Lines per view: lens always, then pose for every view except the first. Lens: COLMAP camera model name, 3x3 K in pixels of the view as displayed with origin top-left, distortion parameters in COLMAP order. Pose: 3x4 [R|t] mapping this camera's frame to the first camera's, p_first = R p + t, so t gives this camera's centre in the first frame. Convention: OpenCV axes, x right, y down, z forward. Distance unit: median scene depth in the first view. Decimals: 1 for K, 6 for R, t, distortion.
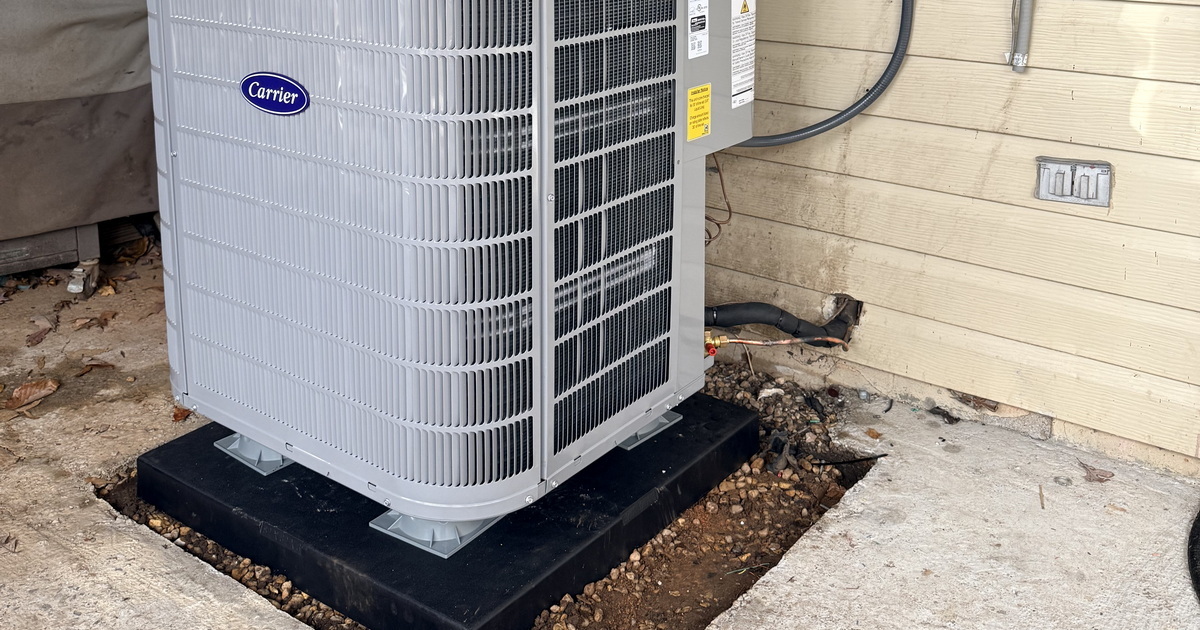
lens RADIAL K [[1224.5, 0, 605.1], [0, 1224.5, 314.0], [0, 0, 1]] dist [-0.017544, 0.000000]
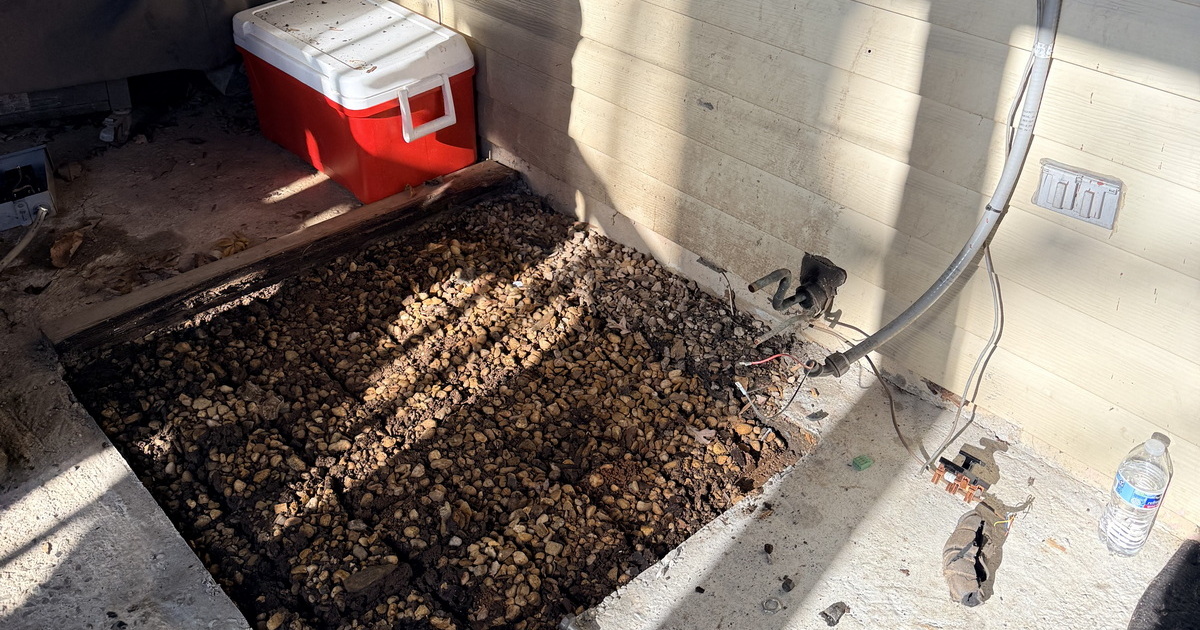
lens RADIAL K [[1132.7, 0, 589.6], [0, 1132.7, 311.2], [0, 0, 1]] dist [0.003637, 0.000000]
pose [[0.977763, 0.139868, -0.156259, 0.160218], [-0.101202, 0.967298, 0.232579, -0.160849], [0.183679, -0.211593, 0.959943, 0.121775]]
